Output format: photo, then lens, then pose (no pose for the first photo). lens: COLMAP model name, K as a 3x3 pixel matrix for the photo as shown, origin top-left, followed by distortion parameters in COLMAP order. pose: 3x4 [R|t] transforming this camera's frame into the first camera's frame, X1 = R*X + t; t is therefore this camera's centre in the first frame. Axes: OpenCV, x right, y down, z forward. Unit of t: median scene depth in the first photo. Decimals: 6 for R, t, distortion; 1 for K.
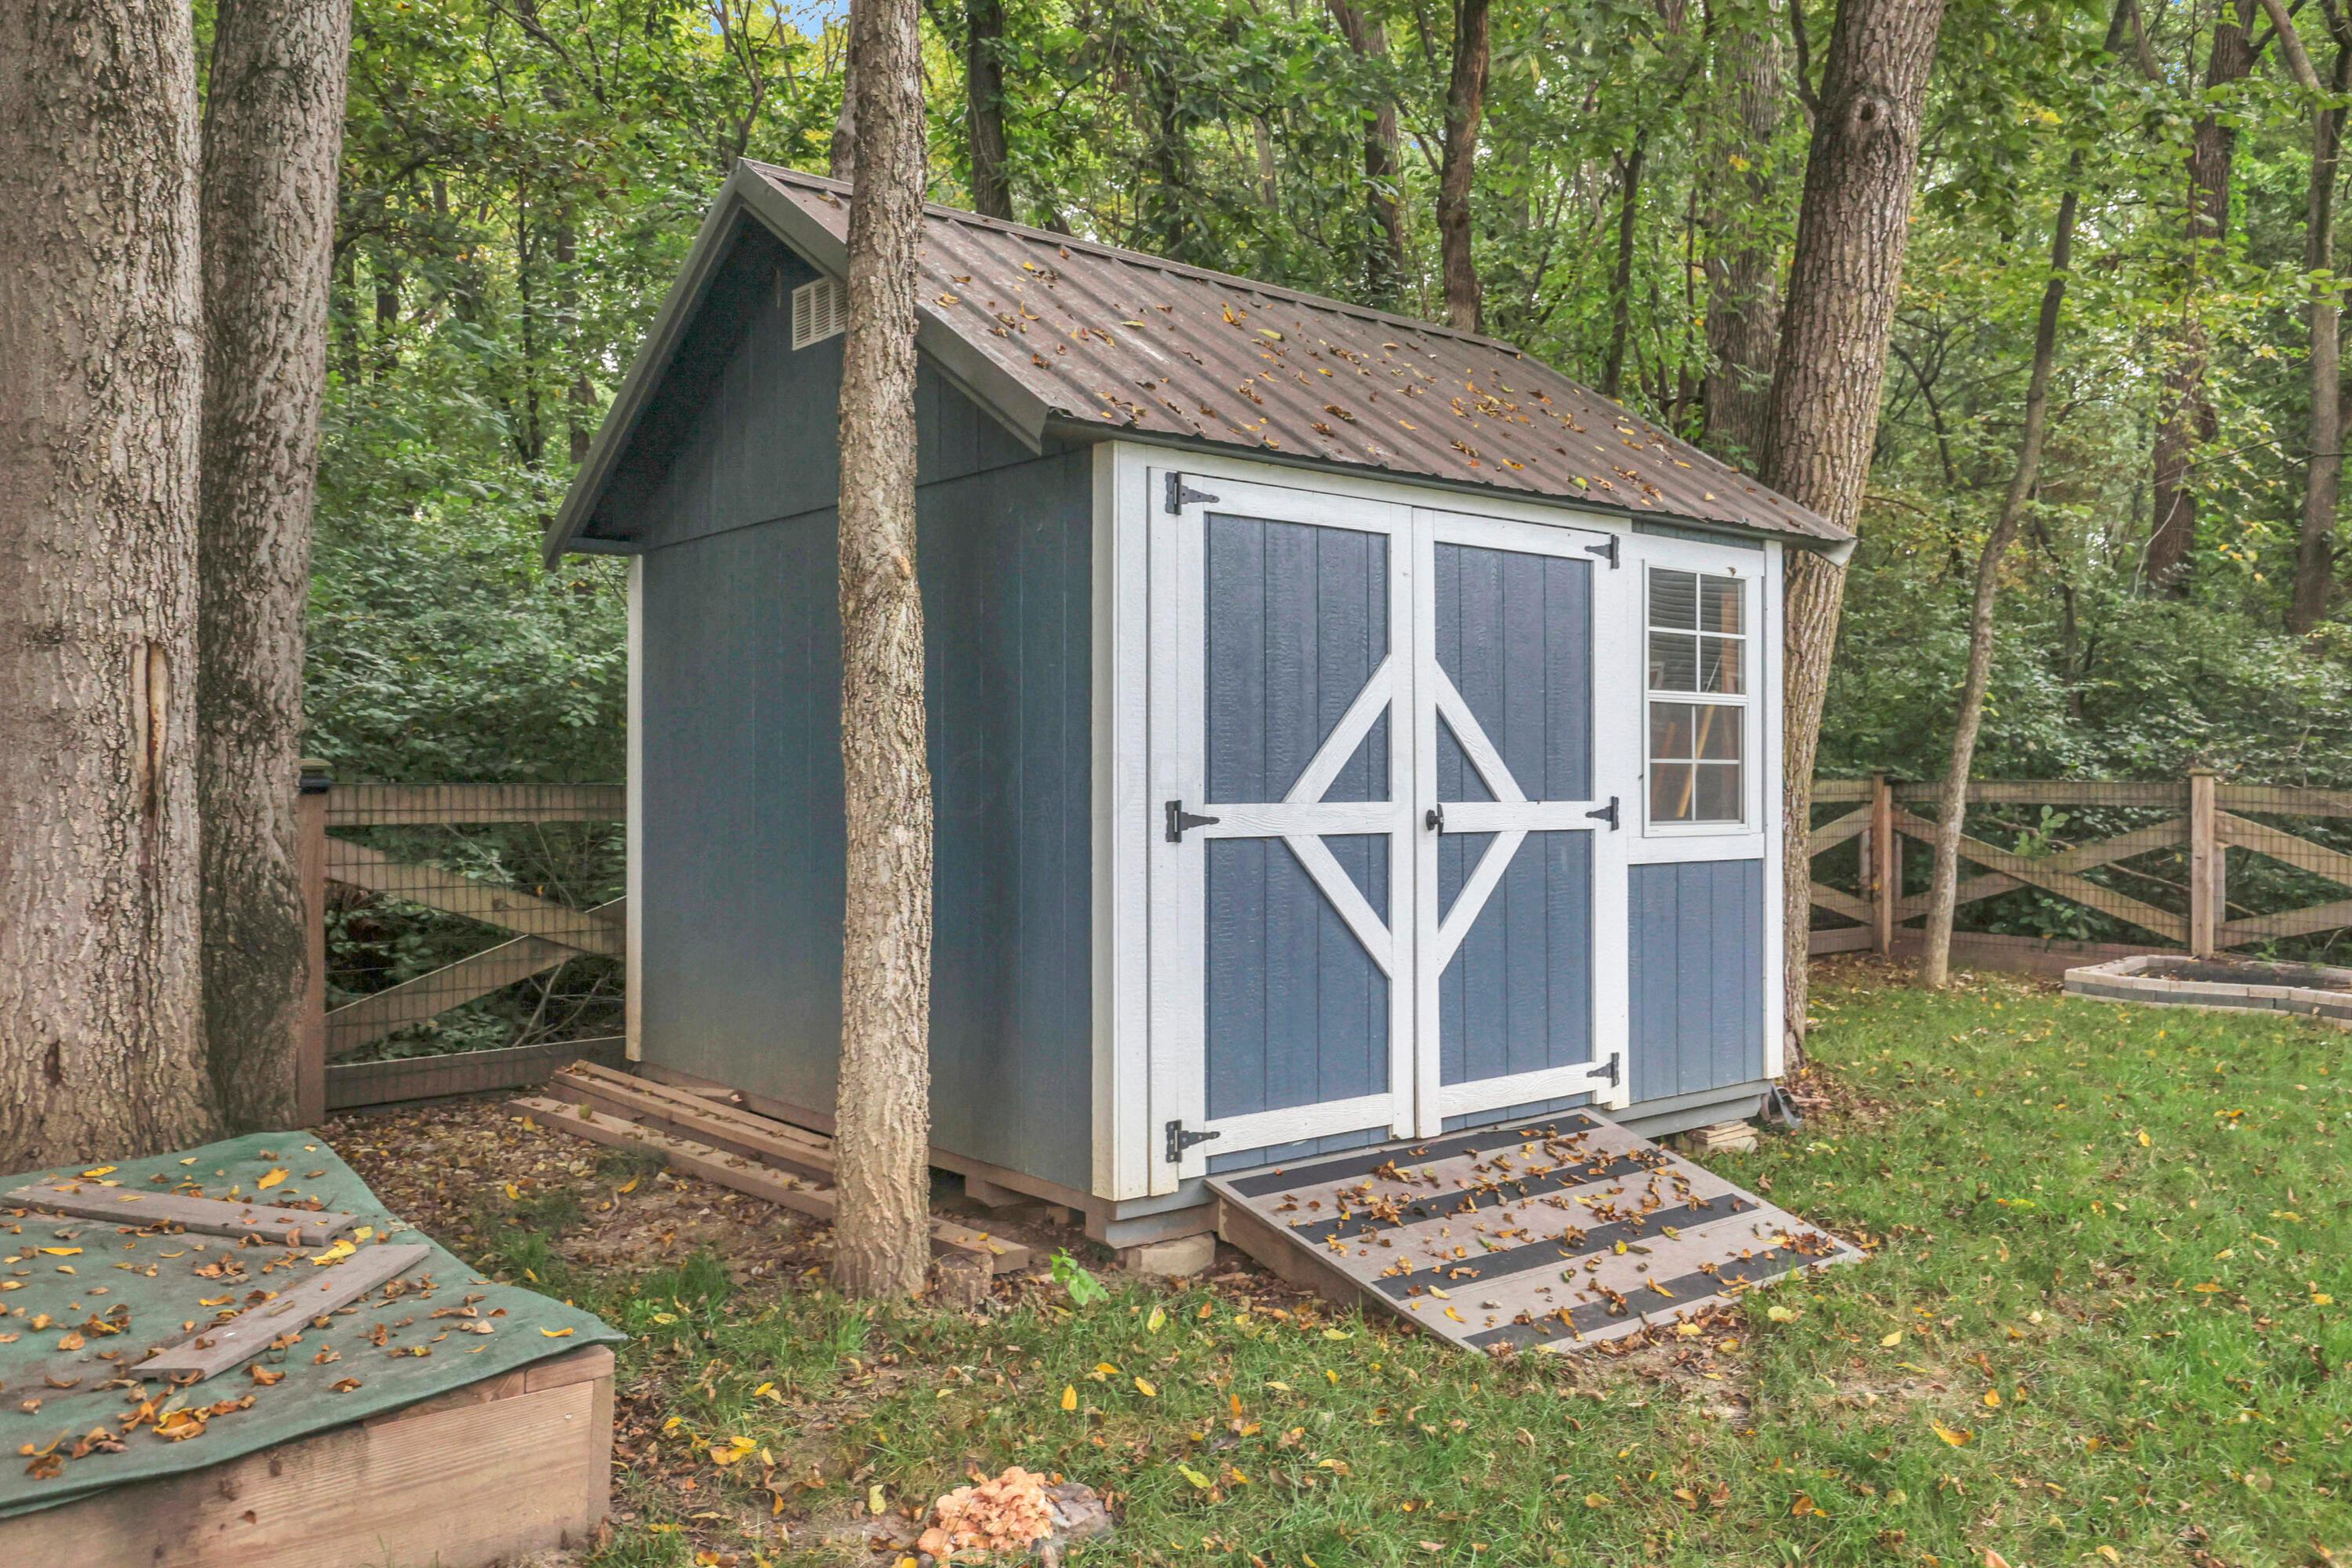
lens RADIAL K [[1771.9, 0, 1176.0], [0, 1771.9, 784.0], [0, 0, 1]] dist [0.041326, -0.002315]
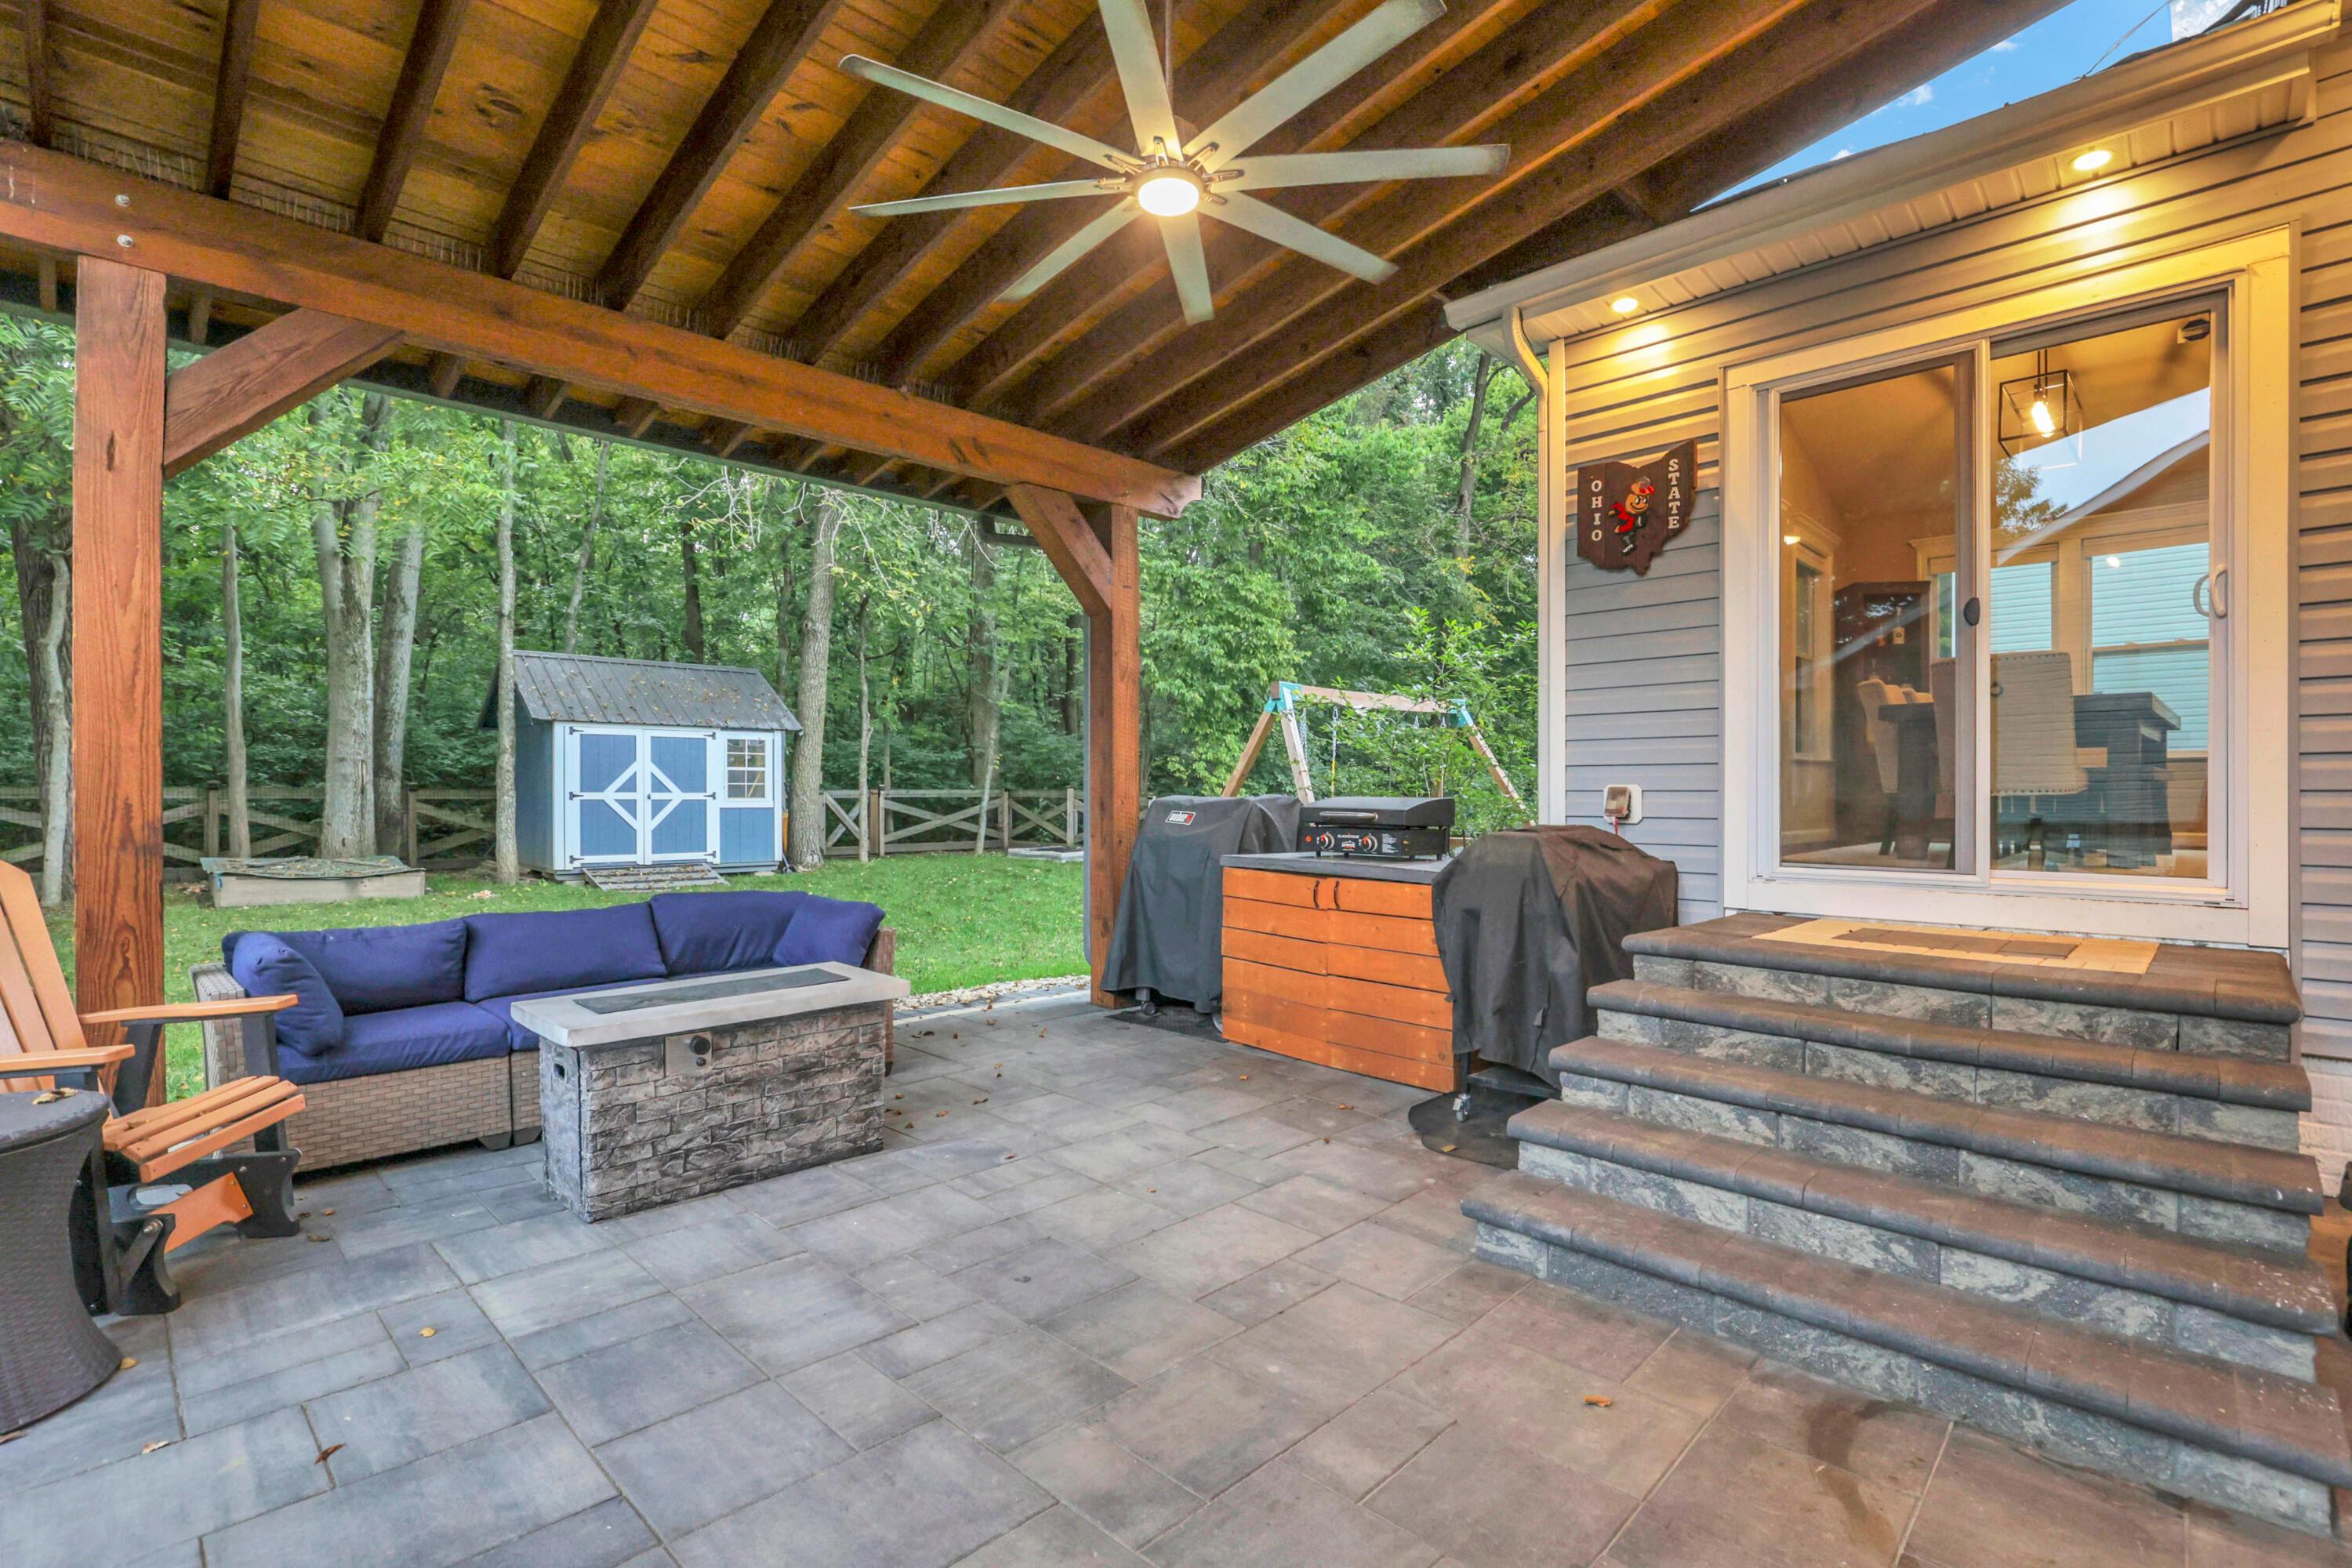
lens RADIAL K [[1091.9, 0, 1165.0], [0, 1091.9, 793.2], [0, 0, 1]] dist [-0.019928, 0.000418]
pose [[0.996695, 0.001915, 0.081215, 1.243613], [-0.001951, 0.999998, 0.000368, 0.007744], [-0.081214, -0.000526, 0.996697, -1.921258]]
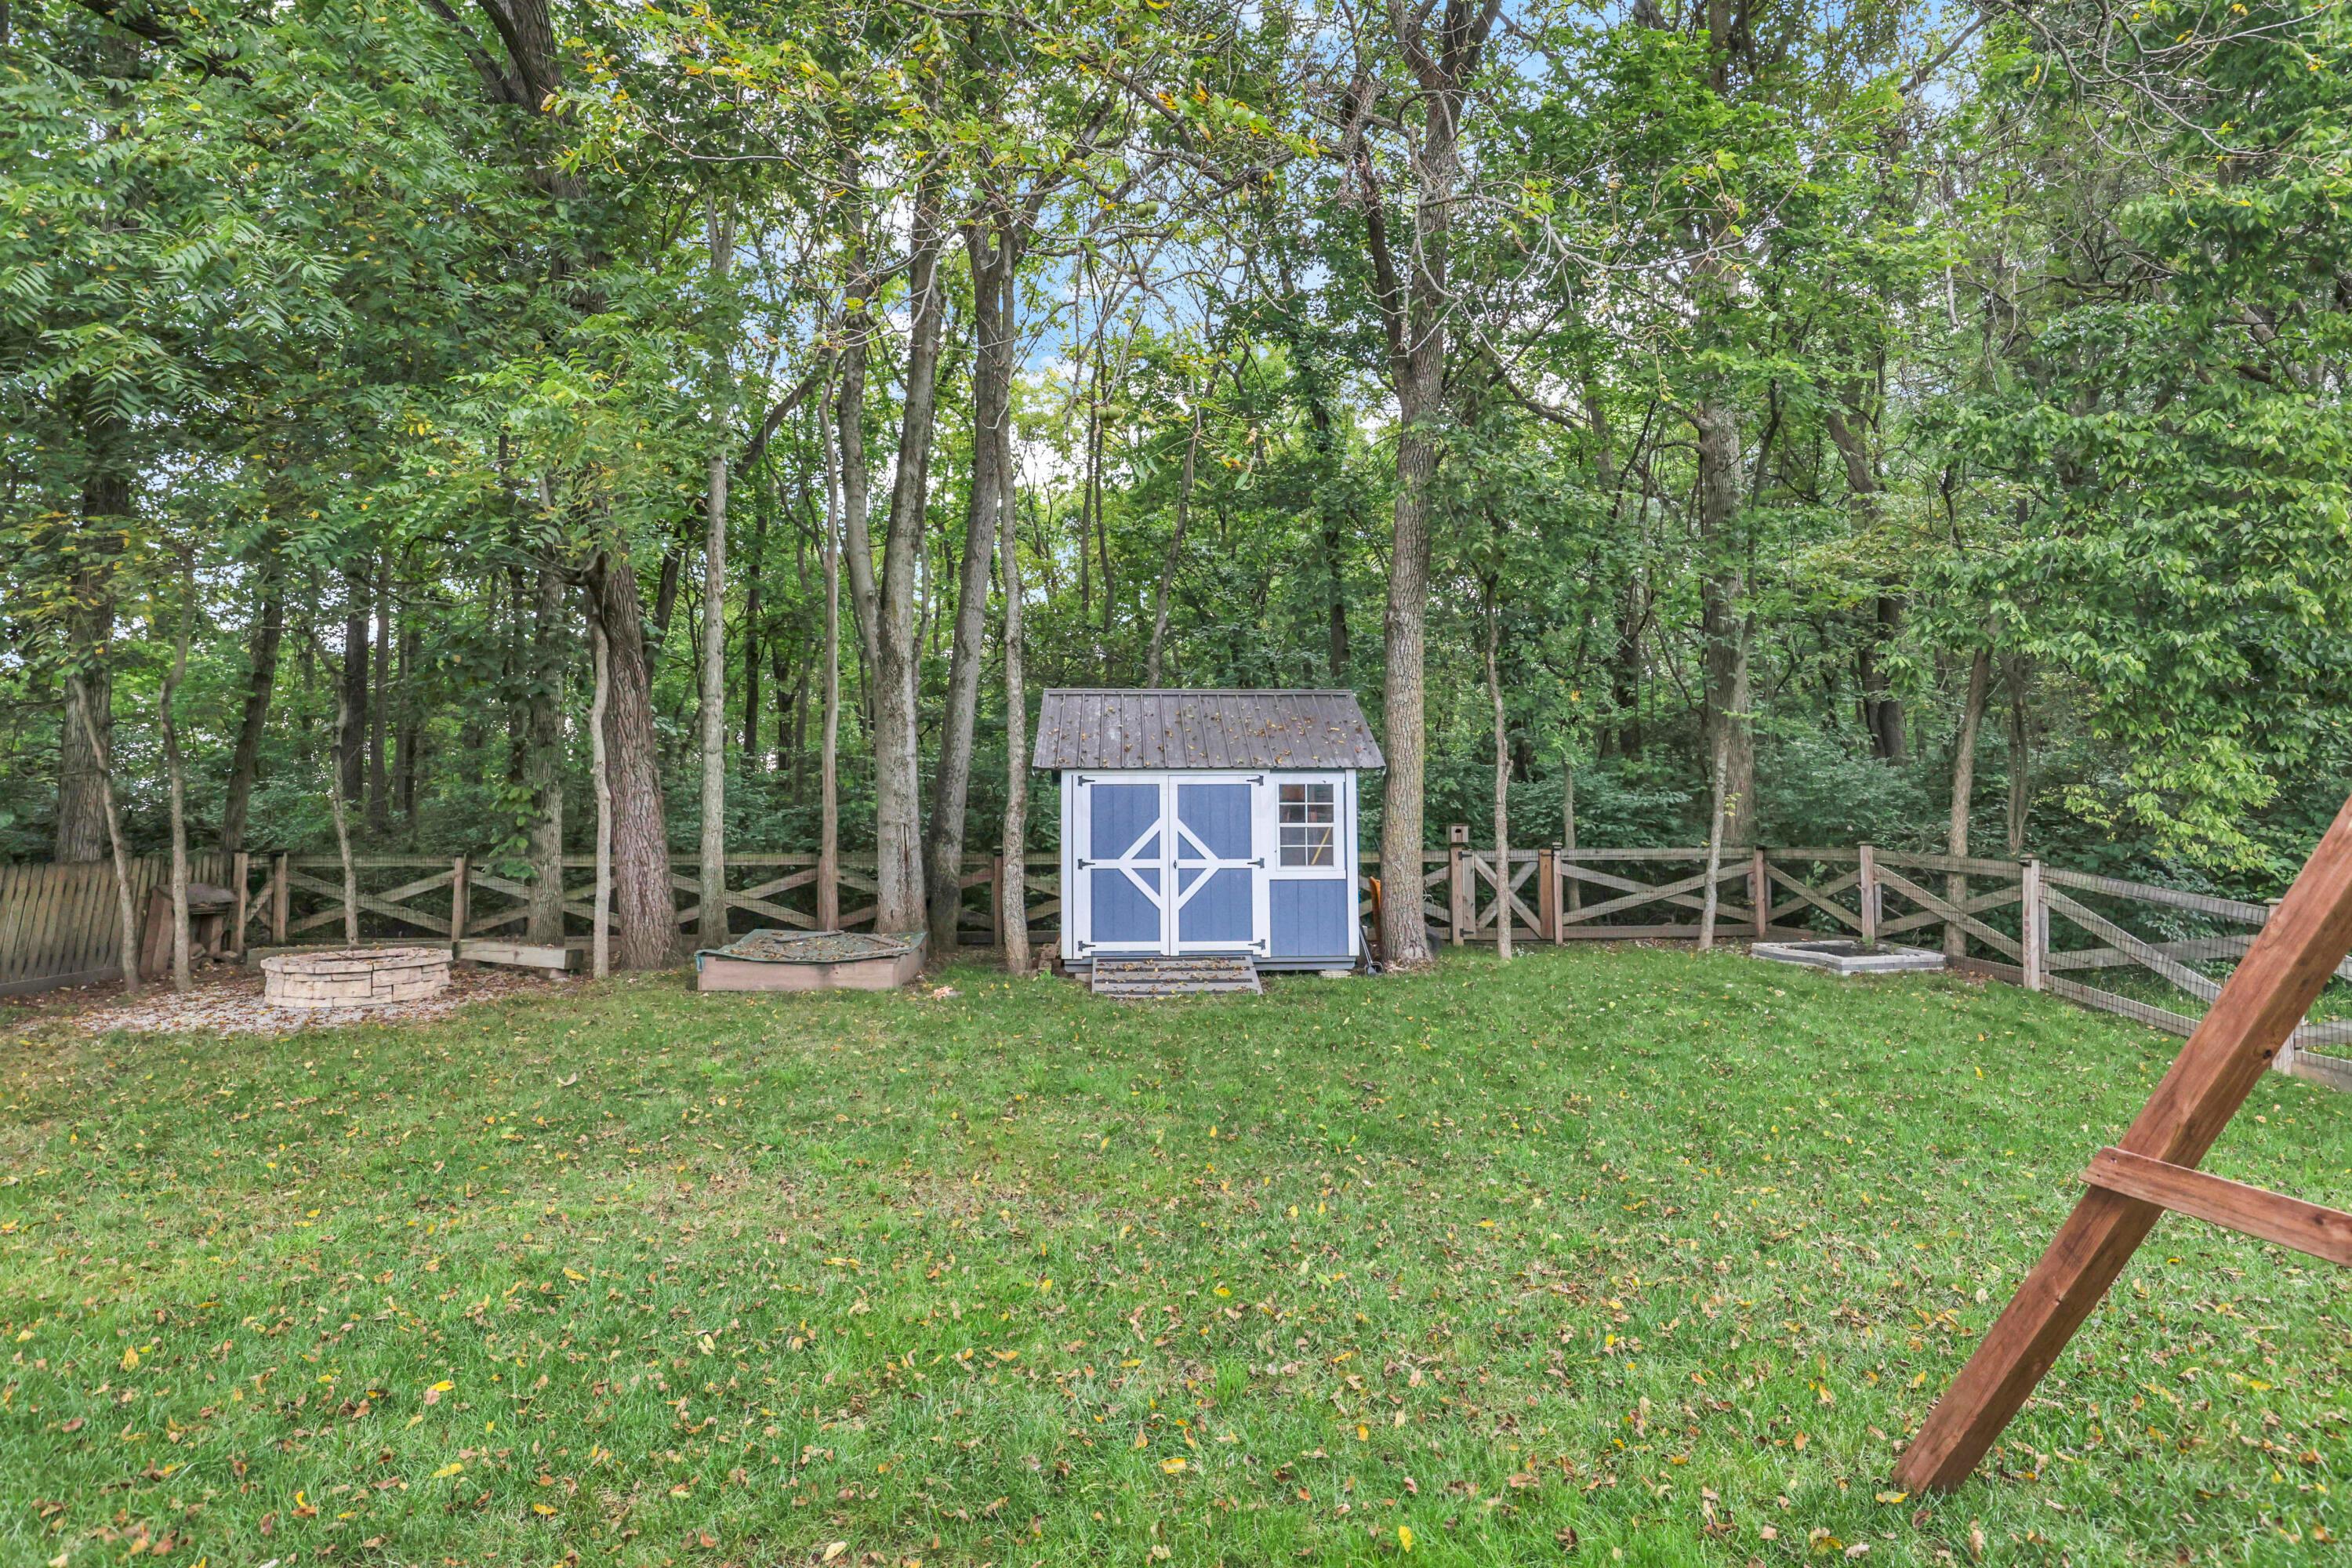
lens RADIAL K [[1076.0, 0, 1183.1], [0, 1076.0, 774.9], [0, 0, 1]] dist [-0.016894, 0.000560]
pose [[0.813440, -0.042063, -0.580126, 1.374202], [0.004568, 0.997813, -0.065943, -0.015736], [0.581631, 0.050991, 0.811853, -0.709579]]
